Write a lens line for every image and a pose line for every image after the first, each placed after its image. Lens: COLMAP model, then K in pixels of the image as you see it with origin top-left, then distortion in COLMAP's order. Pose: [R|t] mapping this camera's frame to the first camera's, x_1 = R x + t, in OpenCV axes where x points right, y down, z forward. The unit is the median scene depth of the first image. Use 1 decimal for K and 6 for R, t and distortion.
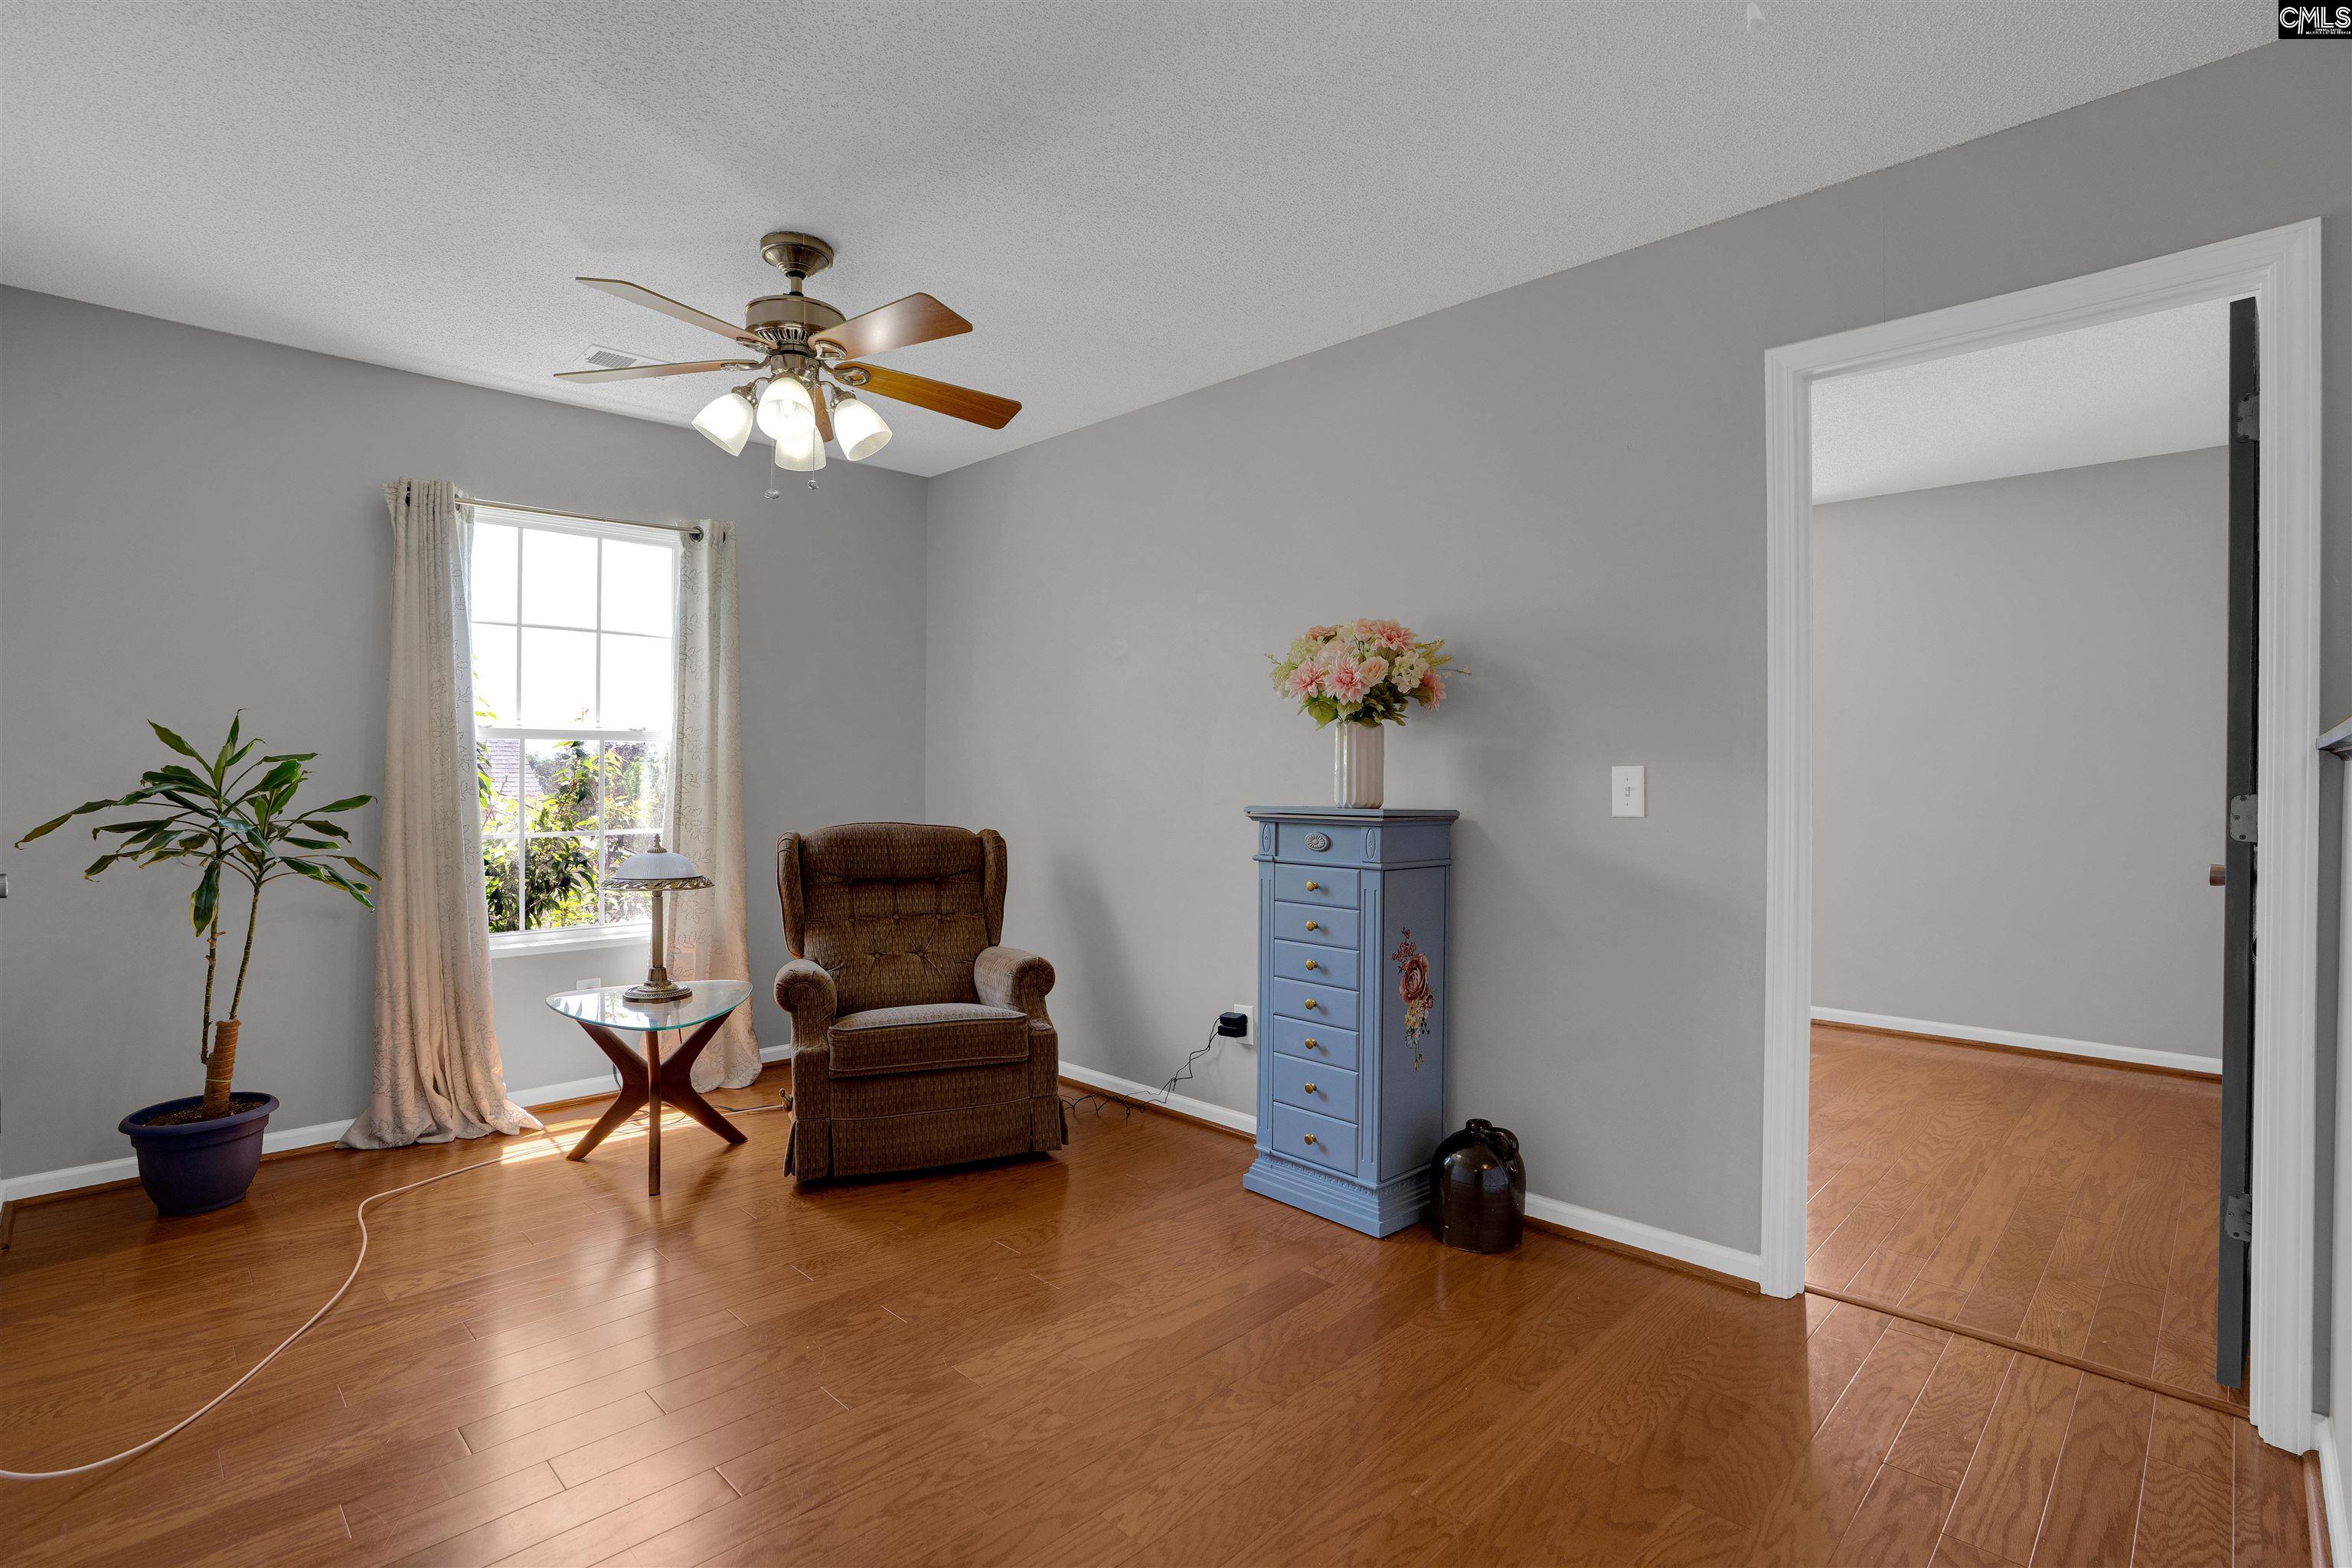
lens RADIAL K [[1120.5, 0, 1176.0], [0, 1120.5, 784.0], [0, 0, 1]] dist [-0.069362, 0.036117]
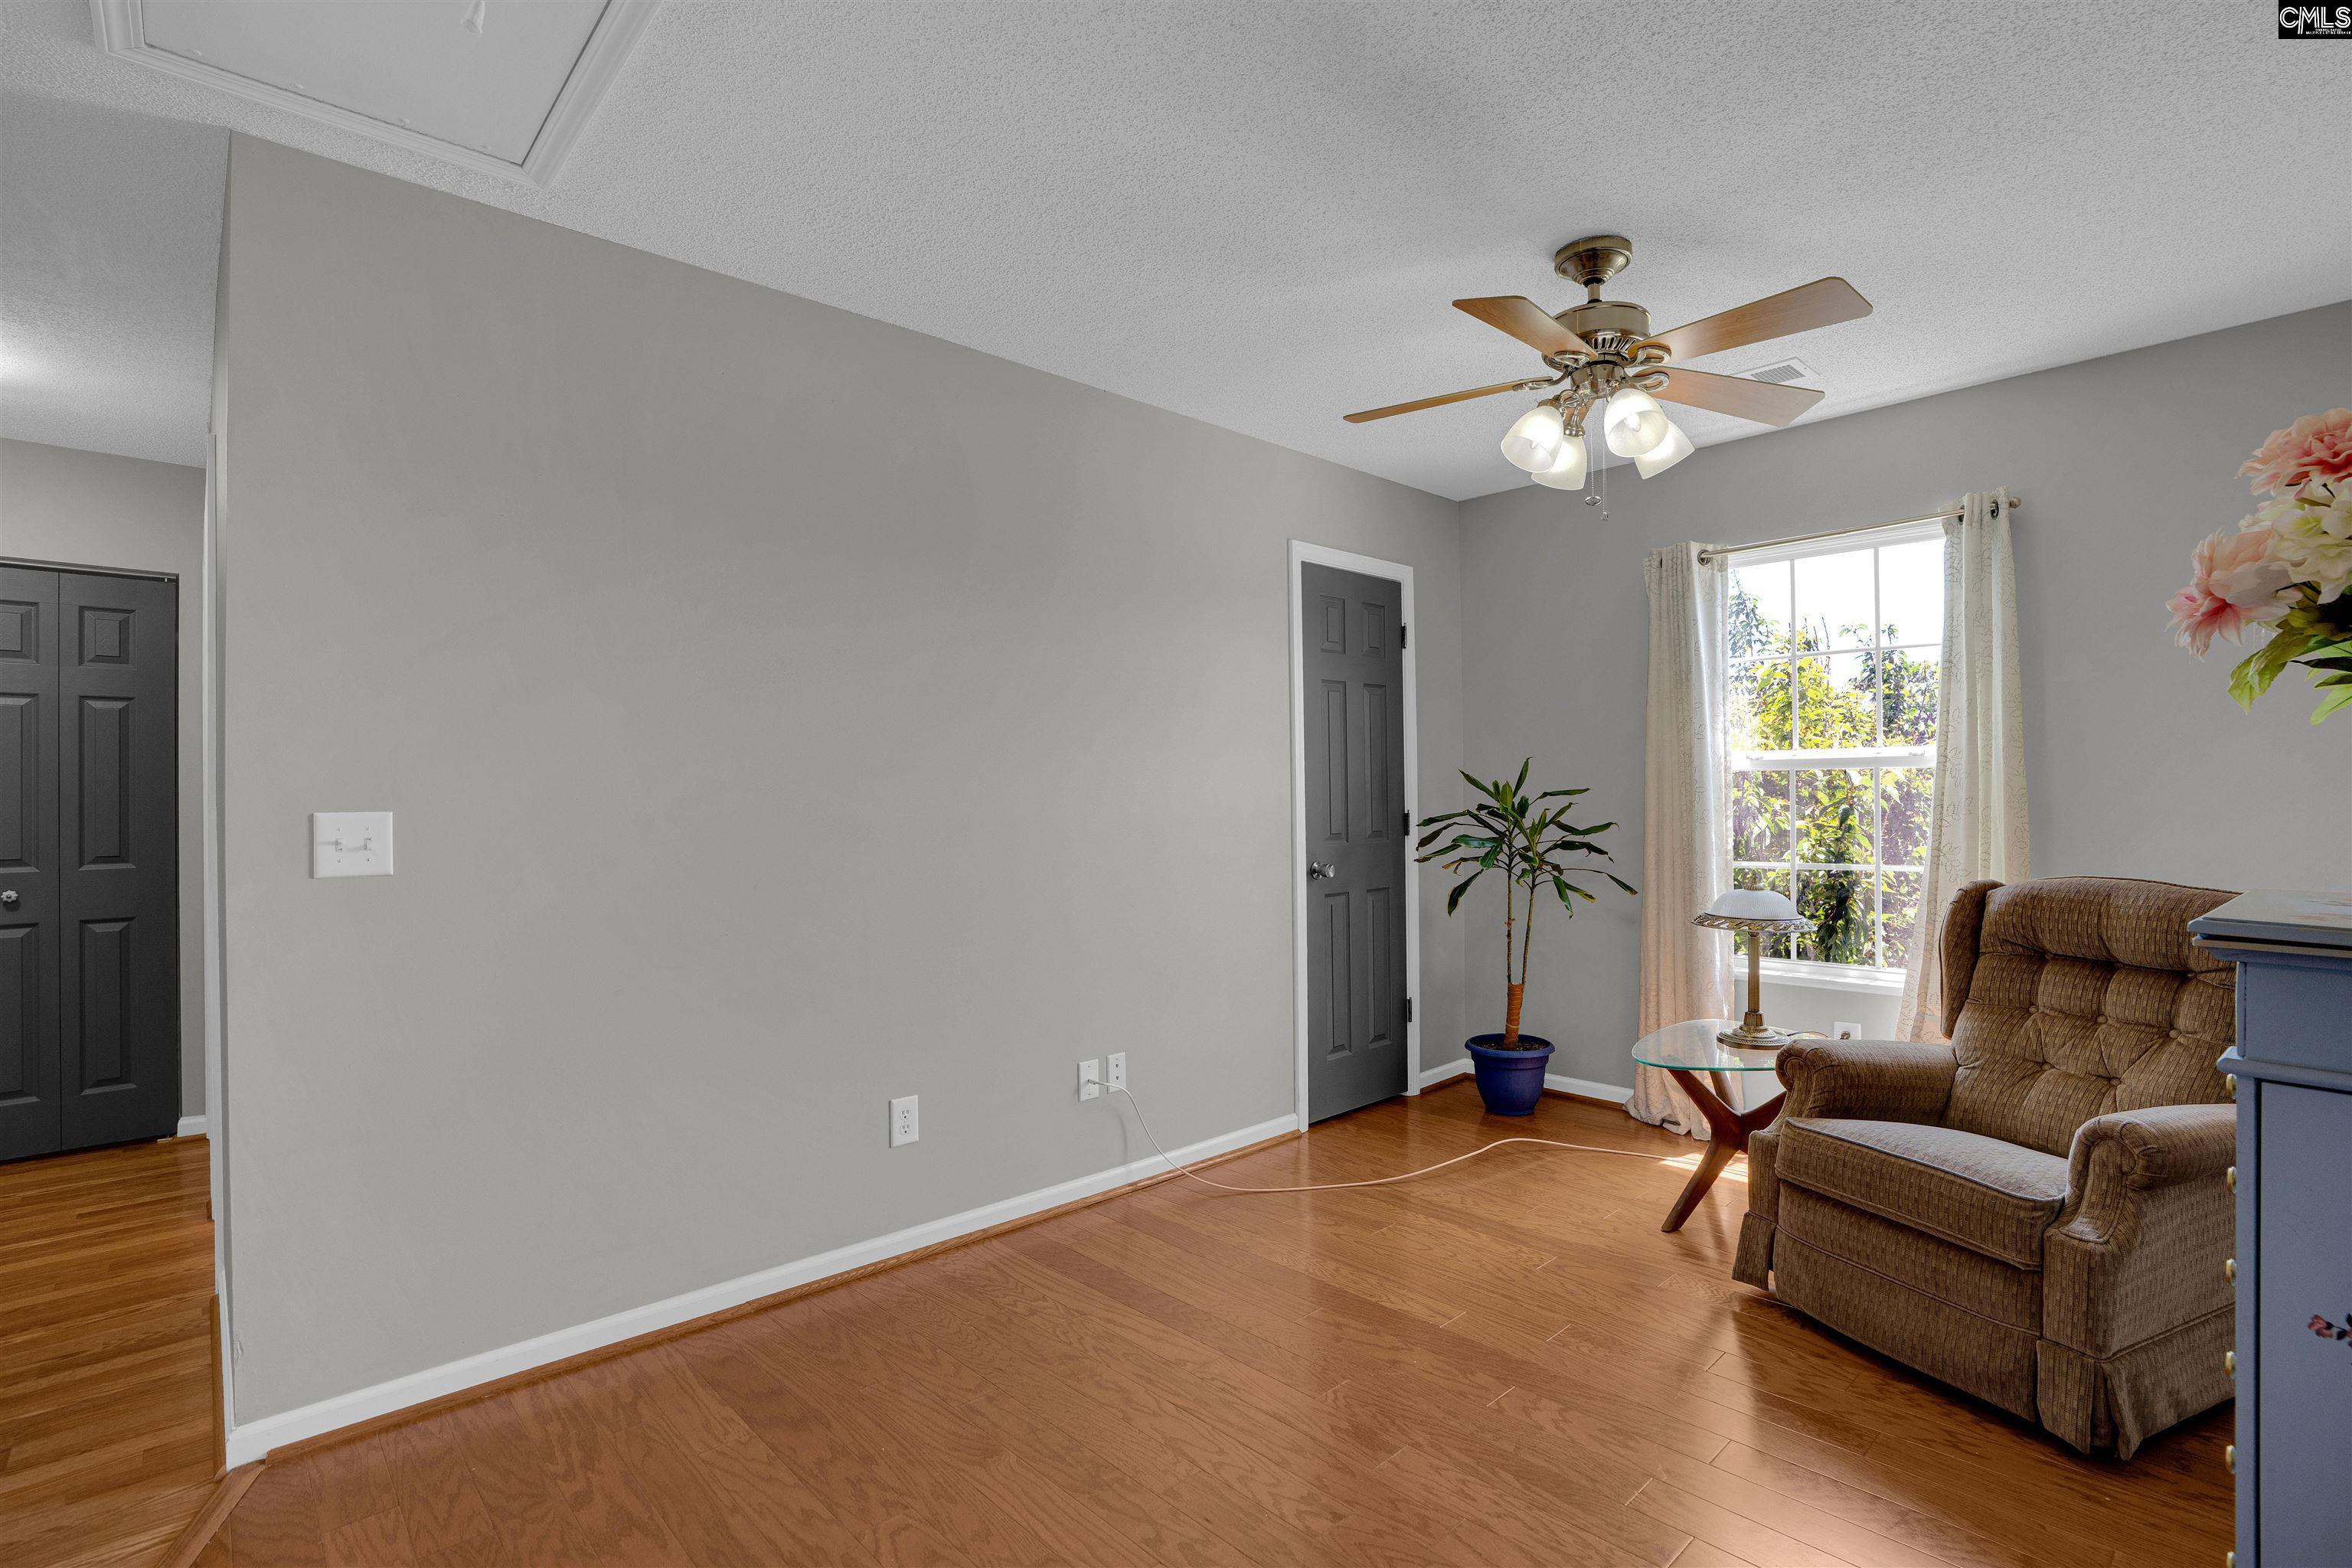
lens RADIAL K [[1077.9, 0, 1176.0], [0, 1077.9, 784.0], [0, 0, 1]] dist [-0.001488, -0.016940]
pose [[-0.019776, -0.014814, -0.999695, 0.544650], [-0.003960, 0.999884, -0.014738, -0.014545], [0.999797, 0.003667, -0.019832, 0.618340]]
